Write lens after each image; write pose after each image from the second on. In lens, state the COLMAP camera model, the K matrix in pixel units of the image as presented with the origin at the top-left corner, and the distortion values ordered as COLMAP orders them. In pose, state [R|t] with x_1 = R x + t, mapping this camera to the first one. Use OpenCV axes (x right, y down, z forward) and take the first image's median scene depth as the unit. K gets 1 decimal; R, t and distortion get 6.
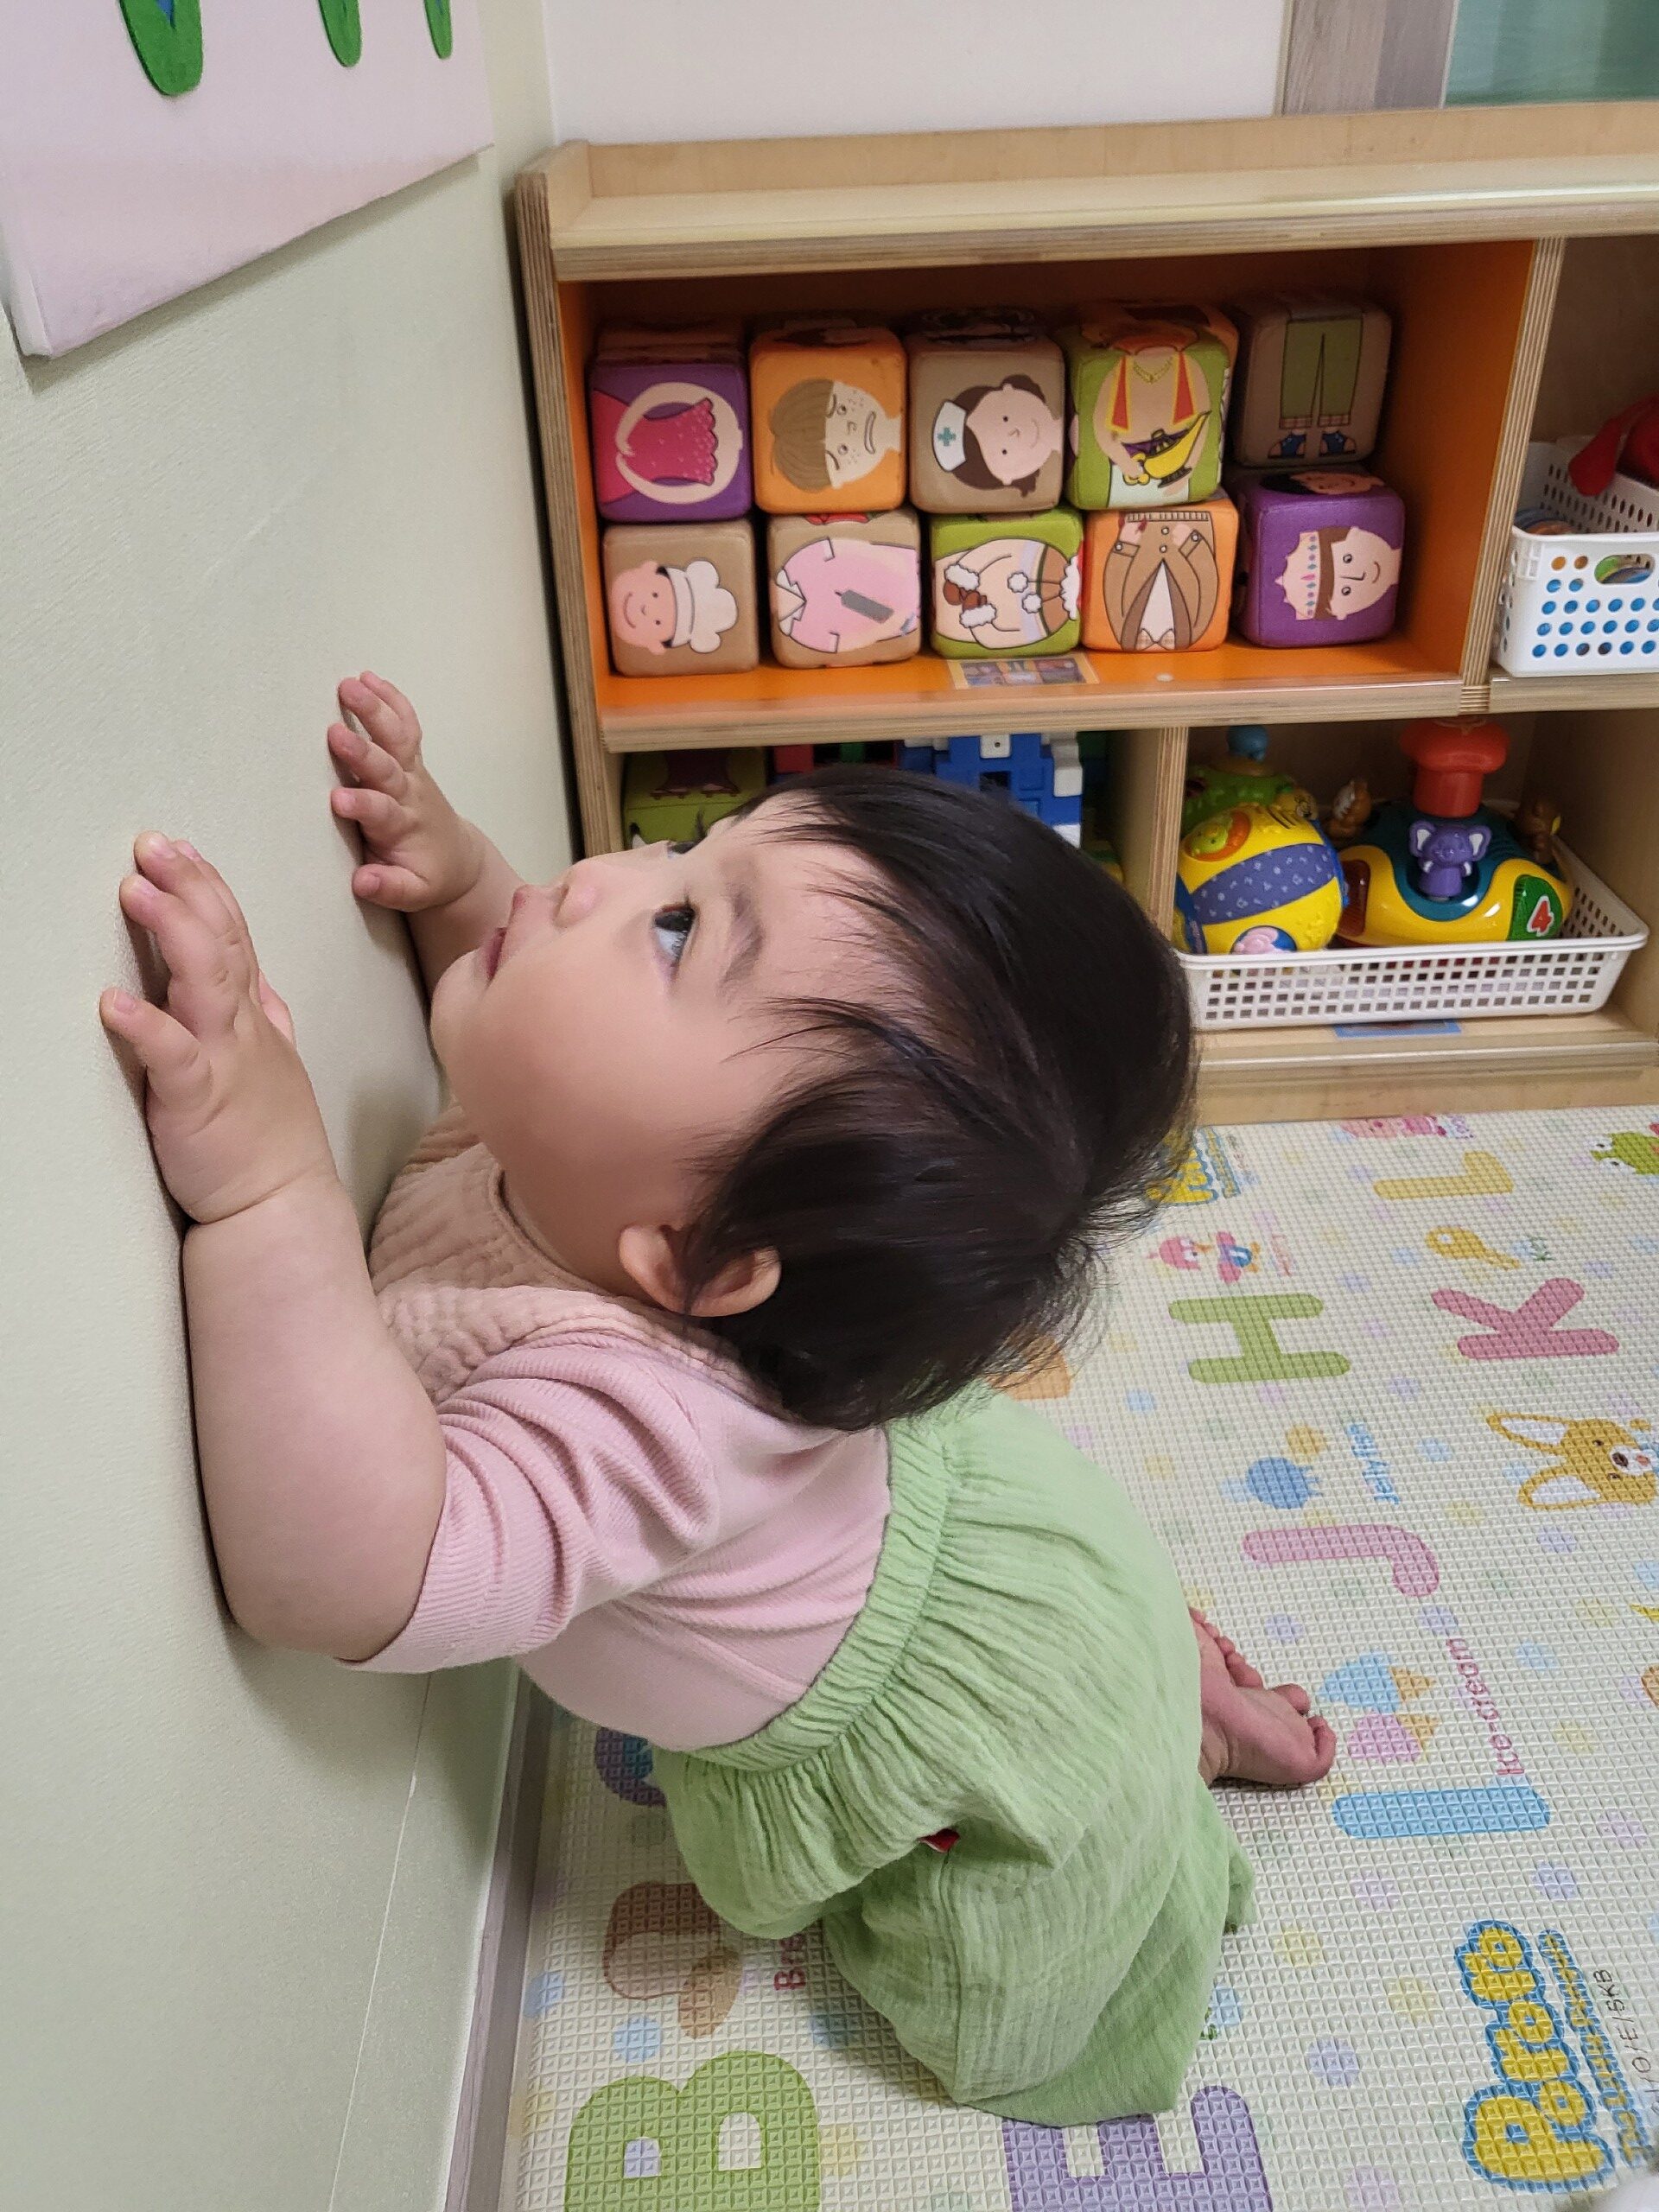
lens RADIAL K [[1589.0, 0, 784.6], [0, 1589.0, 1044.6], [0, 0, 1]] dist [-0.075300, 0.140646]
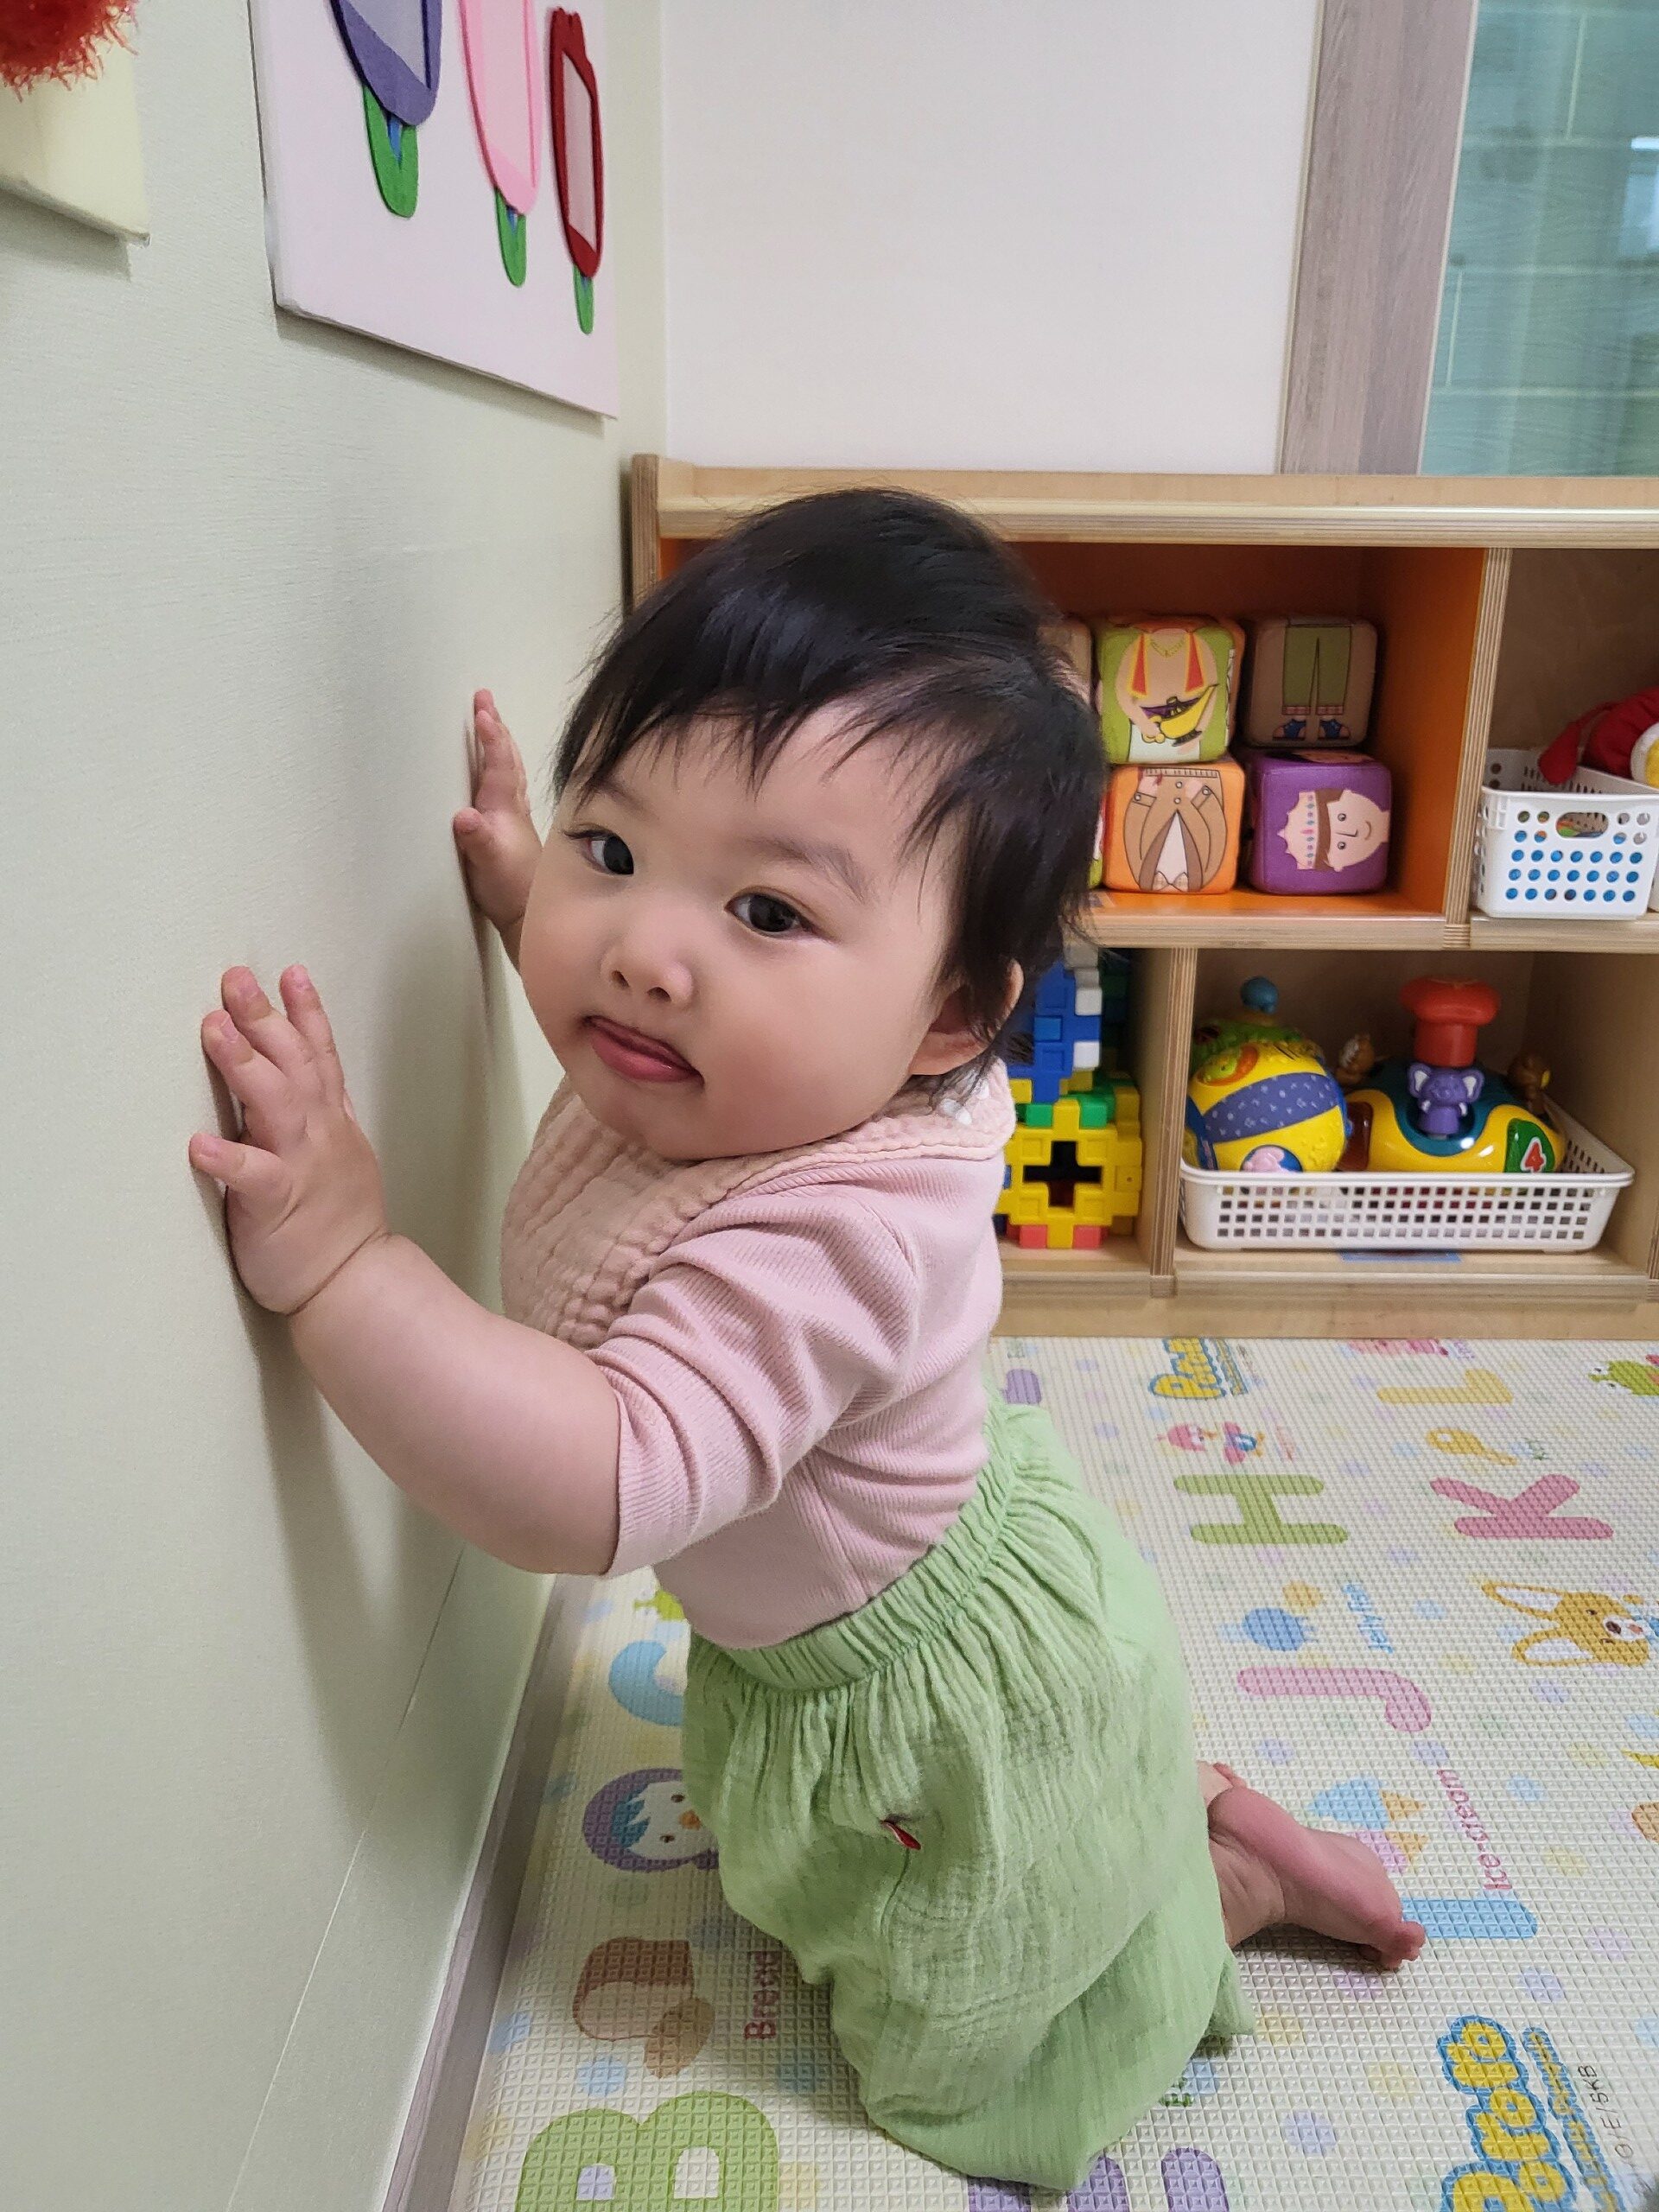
lens RADIAL K [[1600.1, 0, 829.5], [0, 1600.1, 1106.0], [0, 0, 1]] dist [-0.063390, 0.150247]
pose [[0.998464, 0.053917, -0.012719, 0.018895], [-0.055392, 0.974762, -0.216266, 0.165338], [0.000737, 0.216639, 0.976252, -0.067396]]
